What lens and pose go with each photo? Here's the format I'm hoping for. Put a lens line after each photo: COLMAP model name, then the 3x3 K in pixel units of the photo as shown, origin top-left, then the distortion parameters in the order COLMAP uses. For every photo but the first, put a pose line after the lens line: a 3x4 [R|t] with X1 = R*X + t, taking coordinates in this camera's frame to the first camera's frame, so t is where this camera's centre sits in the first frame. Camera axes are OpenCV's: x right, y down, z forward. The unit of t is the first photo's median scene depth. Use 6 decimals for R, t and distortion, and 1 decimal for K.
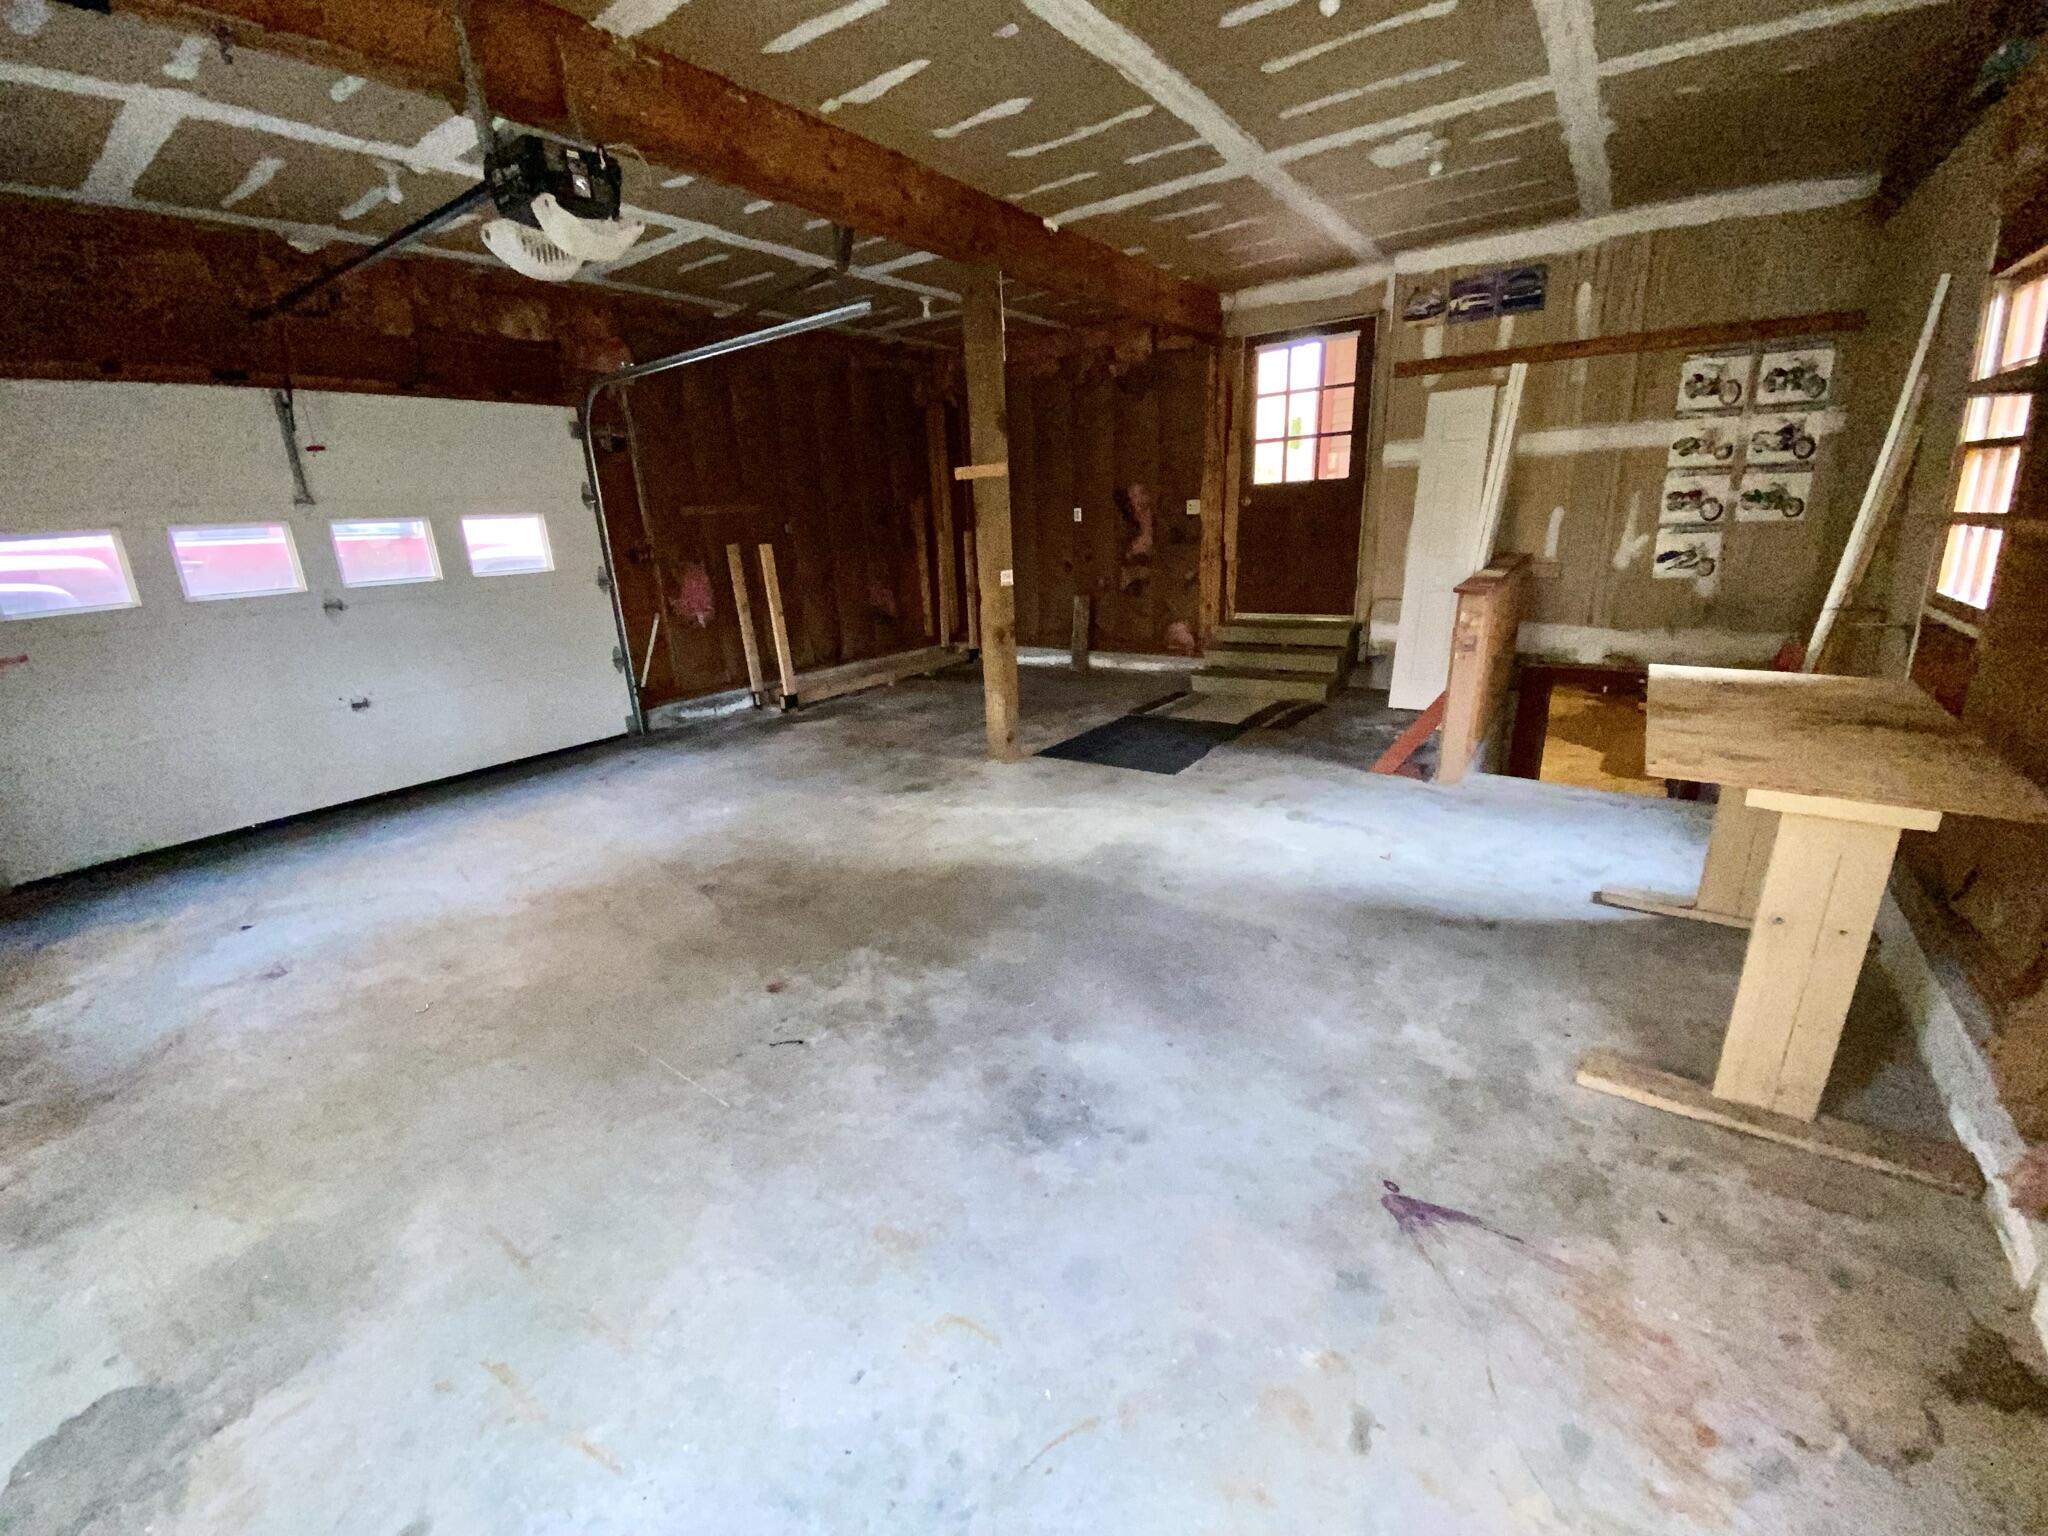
lens RADIAL K [[869.5, 0, 1017.8], [0, 869.5, 771.8], [0, 0, 1]] dist [0.034824, -0.030643]
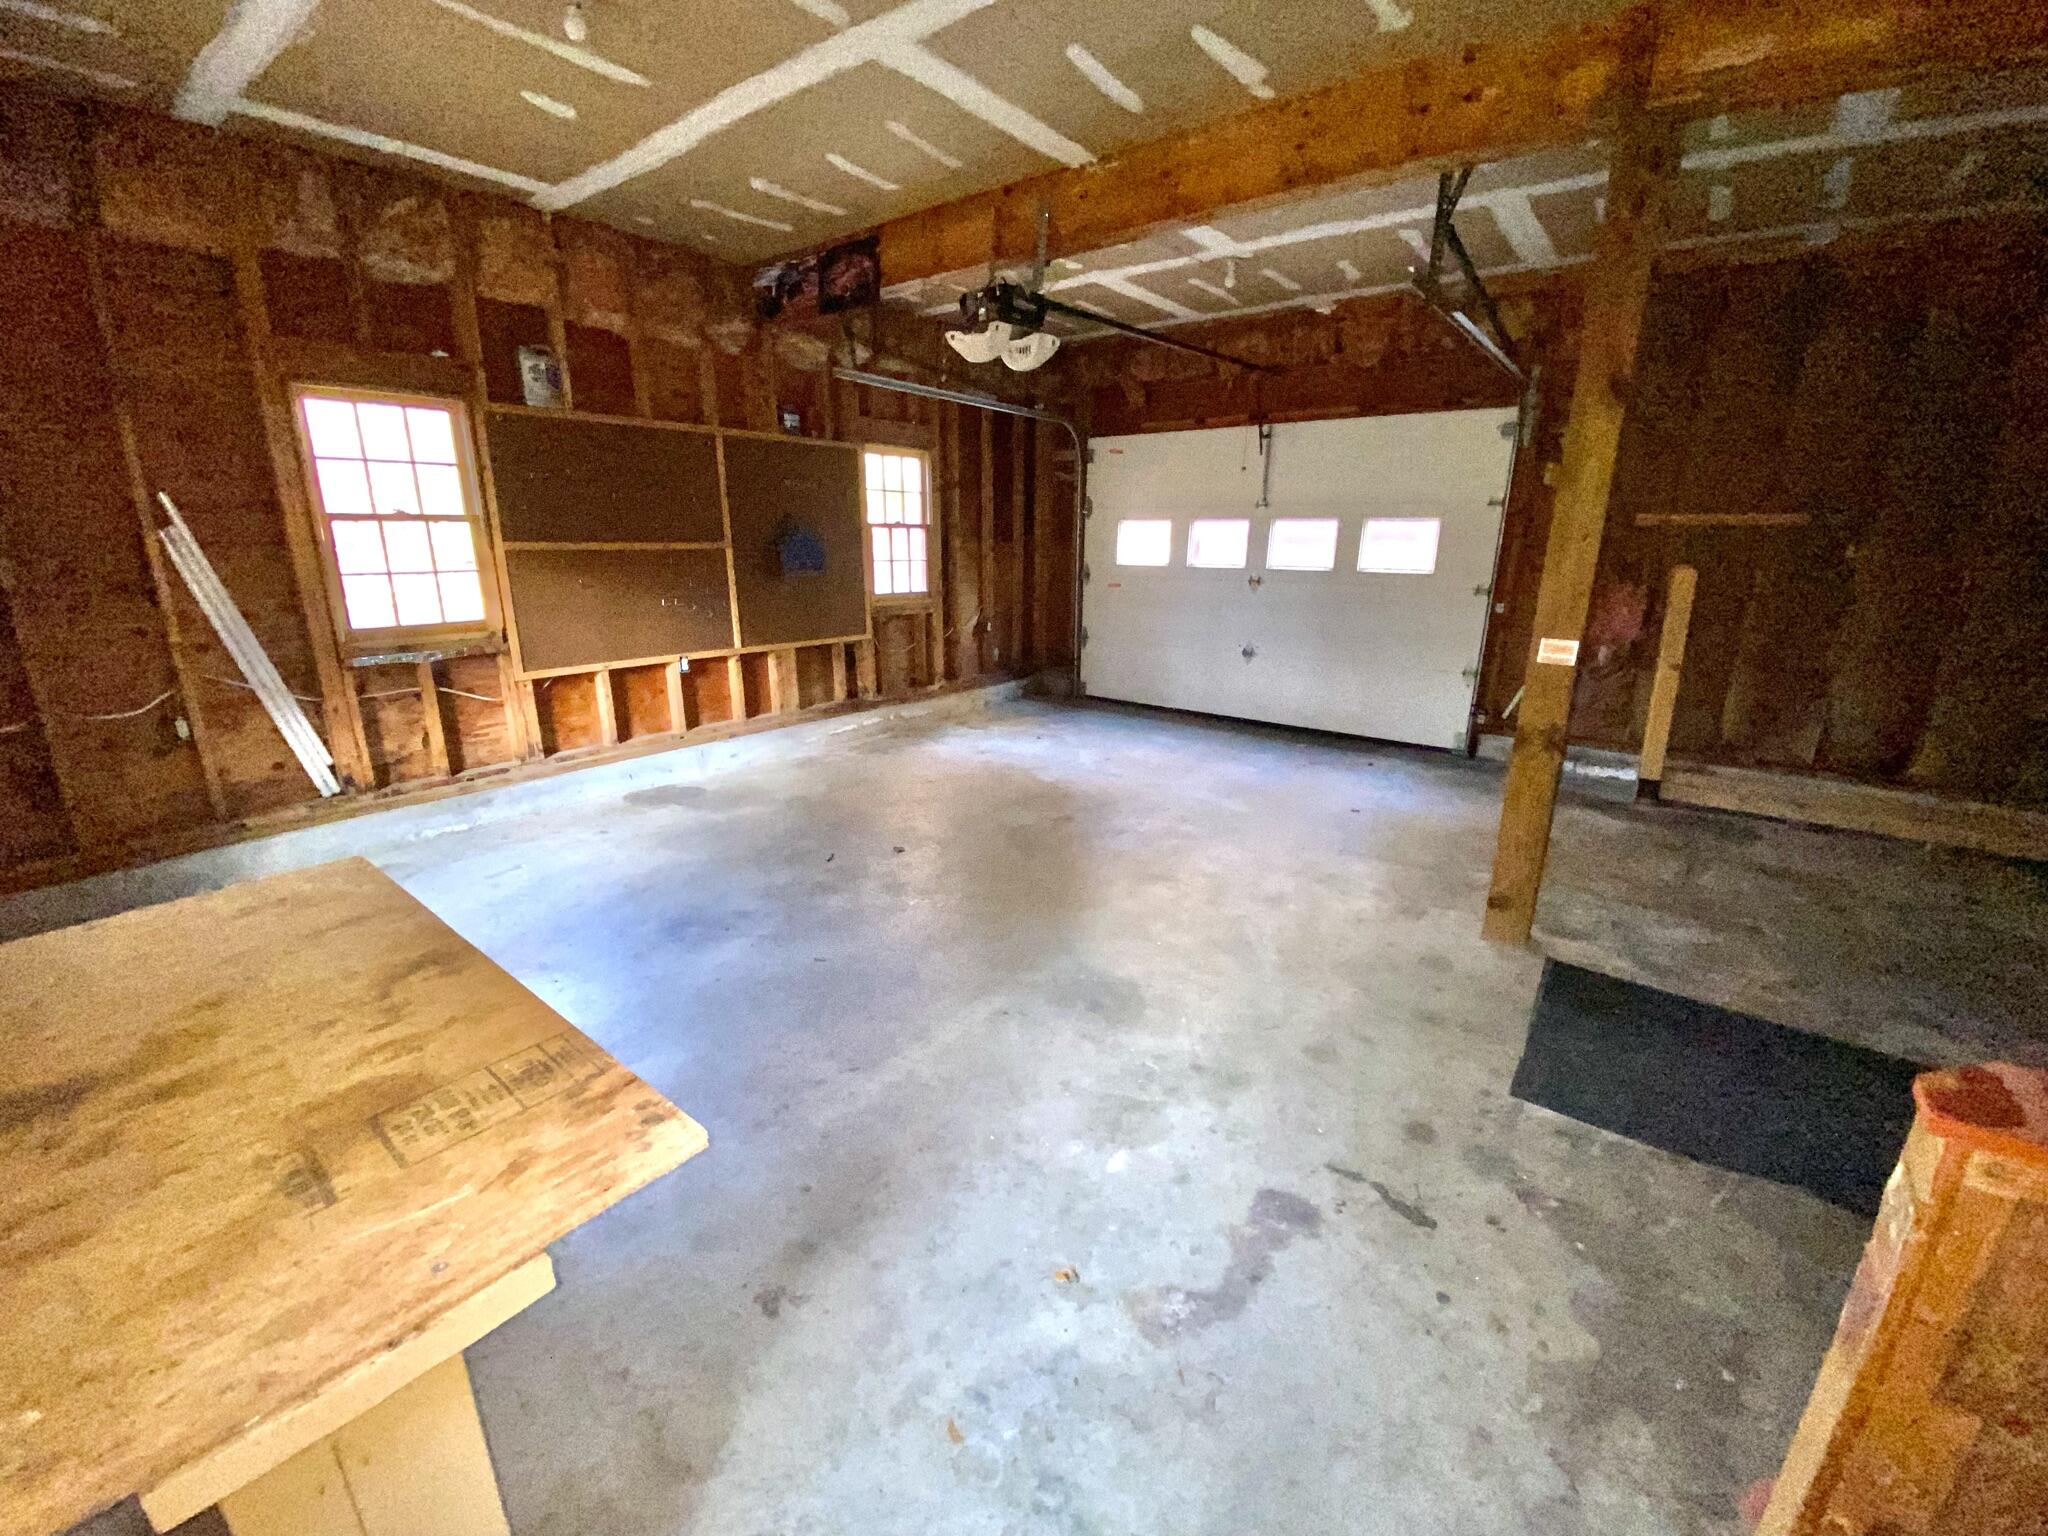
lens RADIAL K [[869.5, 0, 1017.8], [0, 869.5, 771.8], [0, 0, 1]] dist [0.034824, -0.030643]
pose [[-0.103372, 0.314163, -0.943724, 0.645812], [-0.282528, 0.900451, 0.330705, -0.257162], [0.953673, 0.300815, -0.004322, 0.706639]]
